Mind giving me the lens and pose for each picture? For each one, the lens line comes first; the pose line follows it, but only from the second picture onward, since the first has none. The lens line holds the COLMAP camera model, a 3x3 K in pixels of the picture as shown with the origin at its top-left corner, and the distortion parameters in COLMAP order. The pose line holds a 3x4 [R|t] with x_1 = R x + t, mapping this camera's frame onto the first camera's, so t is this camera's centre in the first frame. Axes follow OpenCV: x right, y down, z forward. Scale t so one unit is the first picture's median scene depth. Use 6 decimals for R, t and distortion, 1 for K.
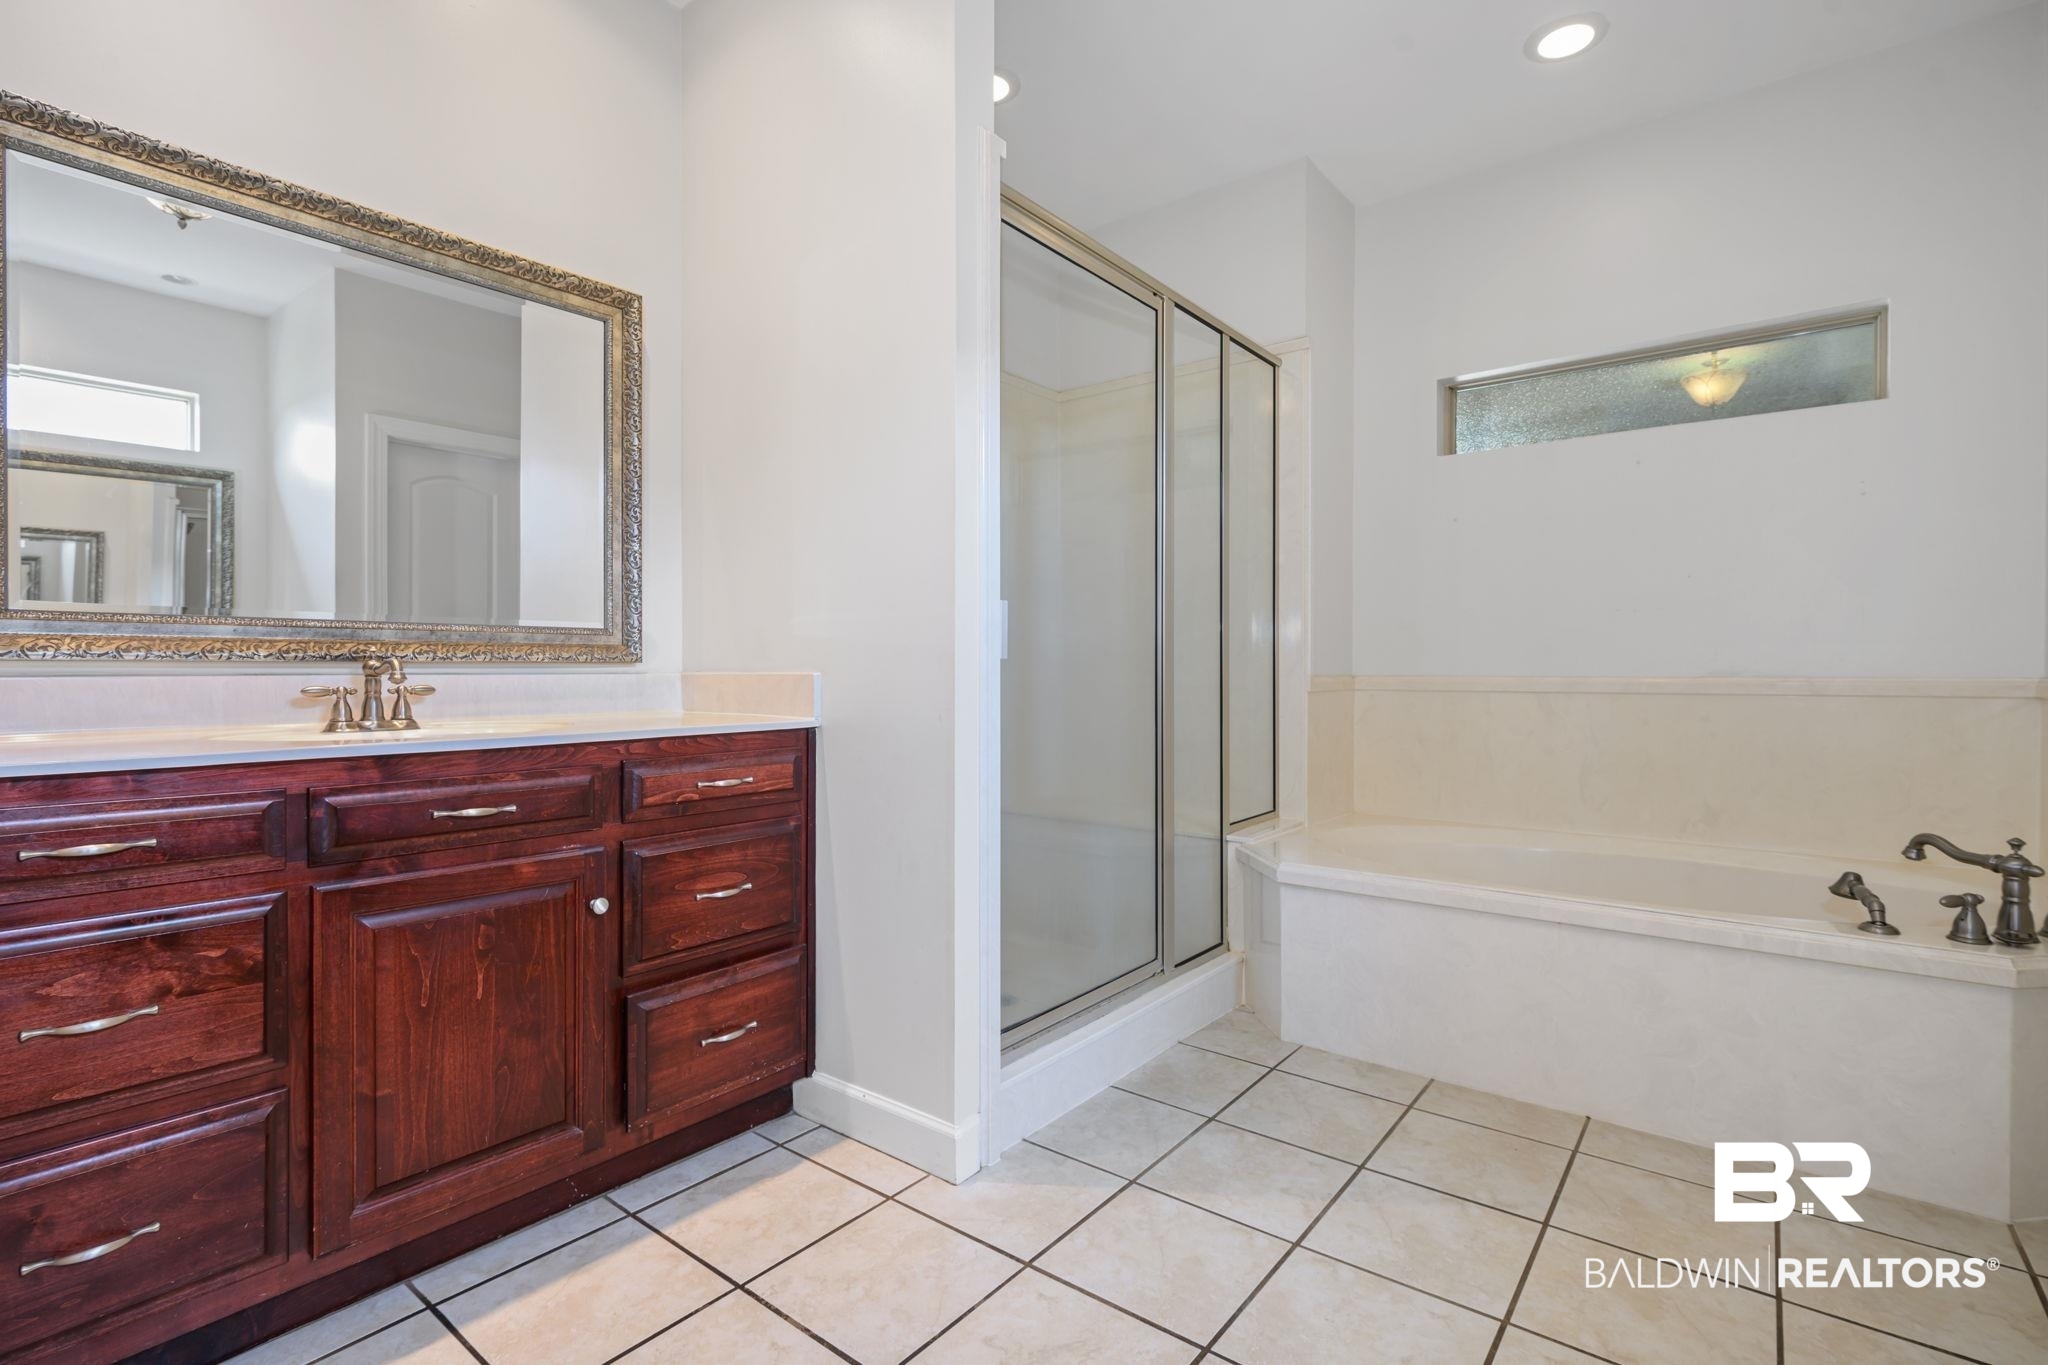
lens RADIAL K [[951.6, 0, 1051.1], [0, 951.6, 658.2], [0, 0, 1]] dist [0.009356, 0.000490]
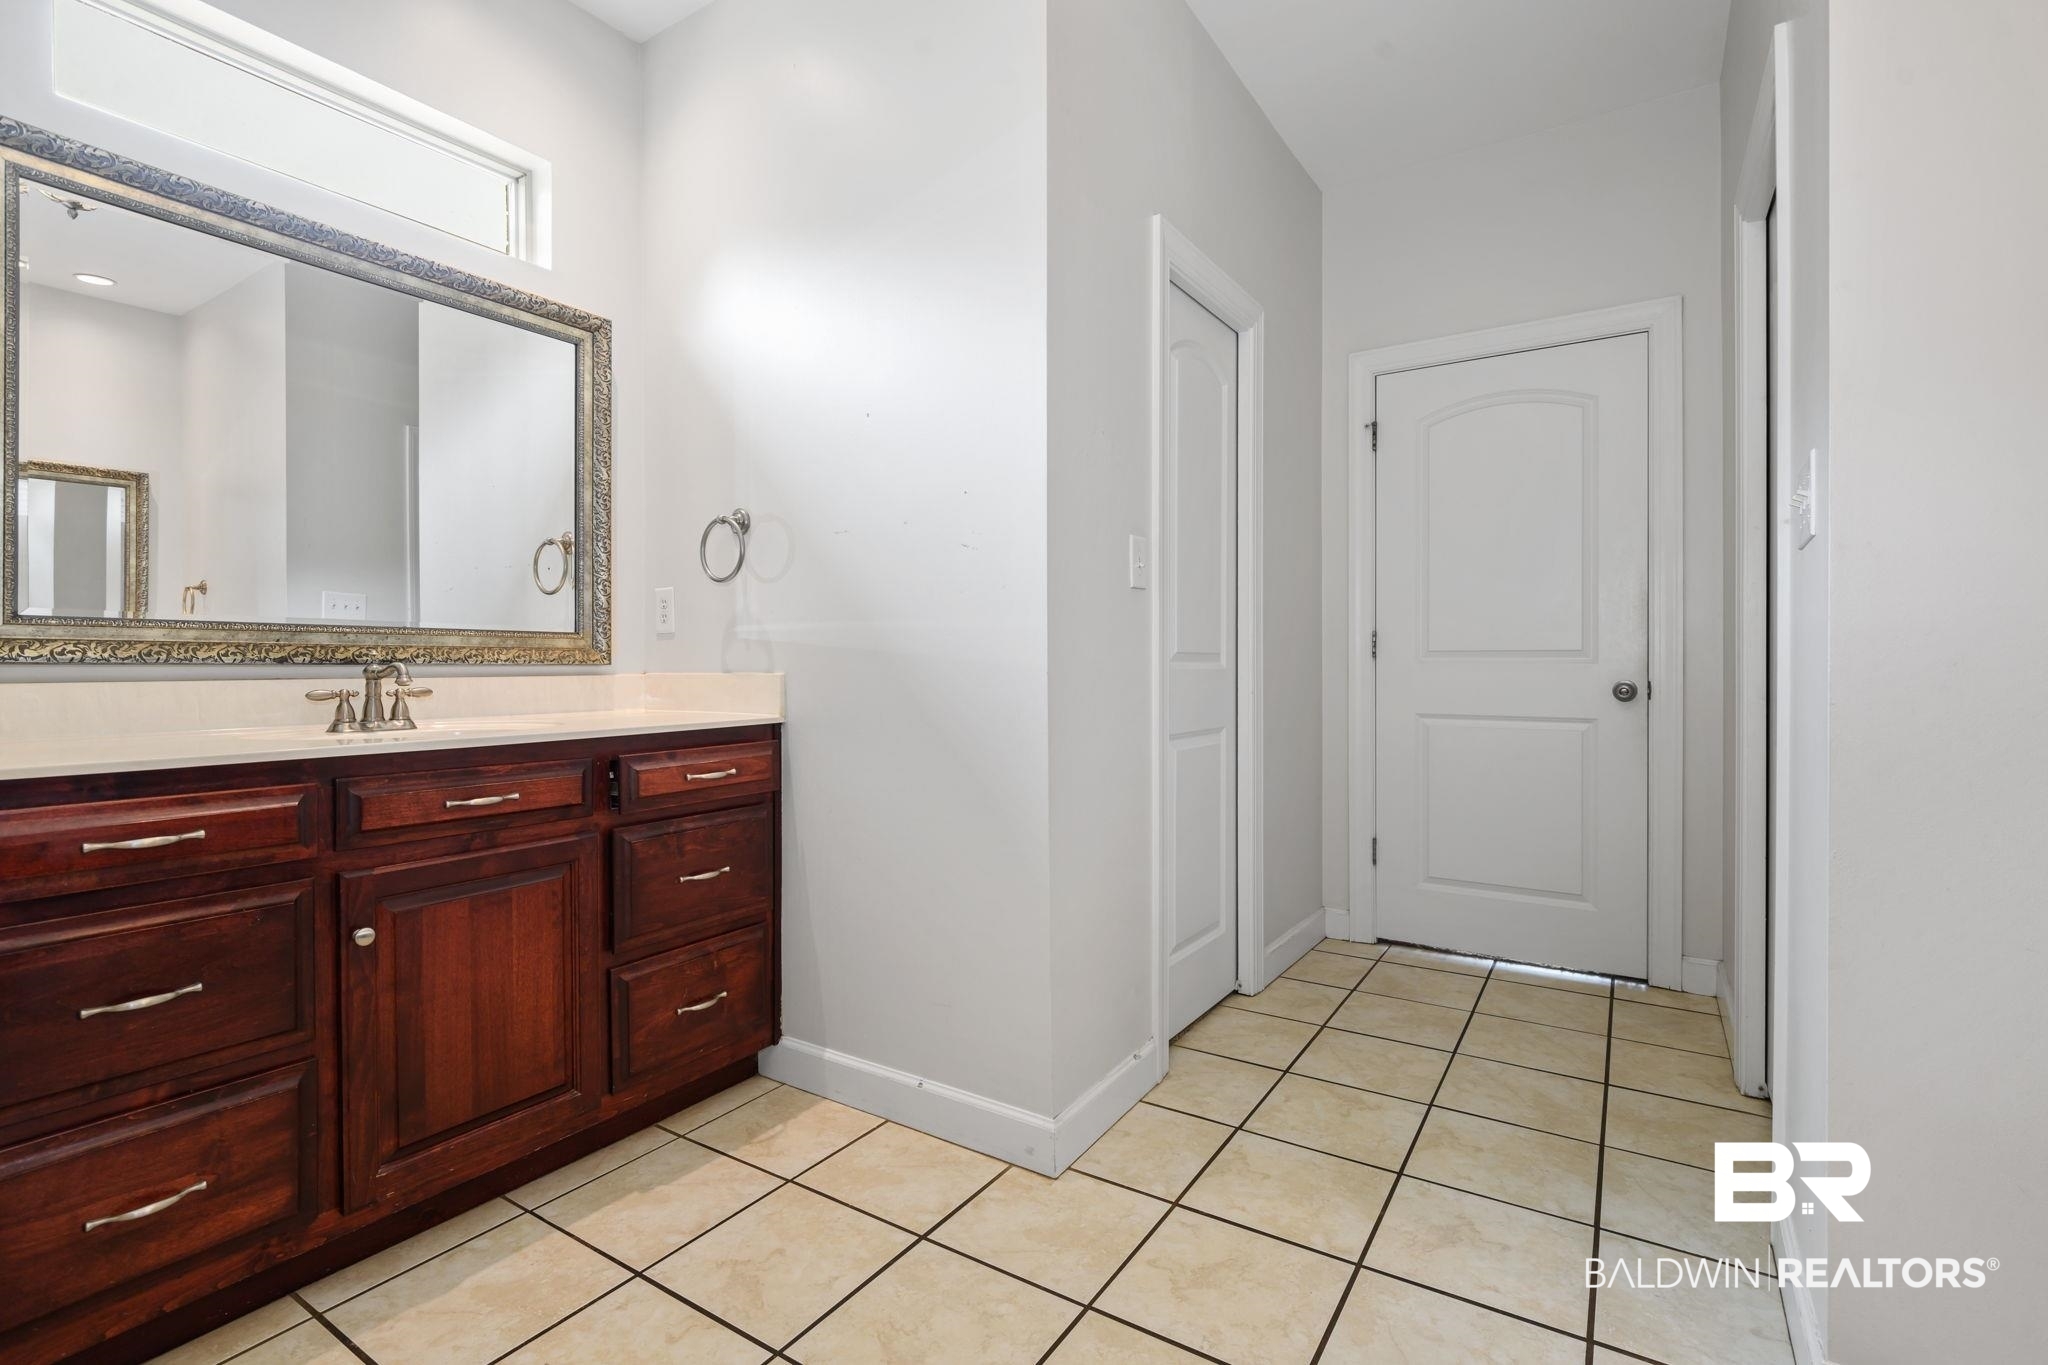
lens RADIAL K [[951.6, 0, 1017.3], [0, 951.6, 668.7], [0, 0, 1]] dist [0.009356, 0.000490]
pose [[0.993661, -0.003496, 0.112367, -0.104032], [0.002150, 0.999925, 0.012092, -0.003493], [-0.112401, -0.011774, 0.993593, -0.124635]]
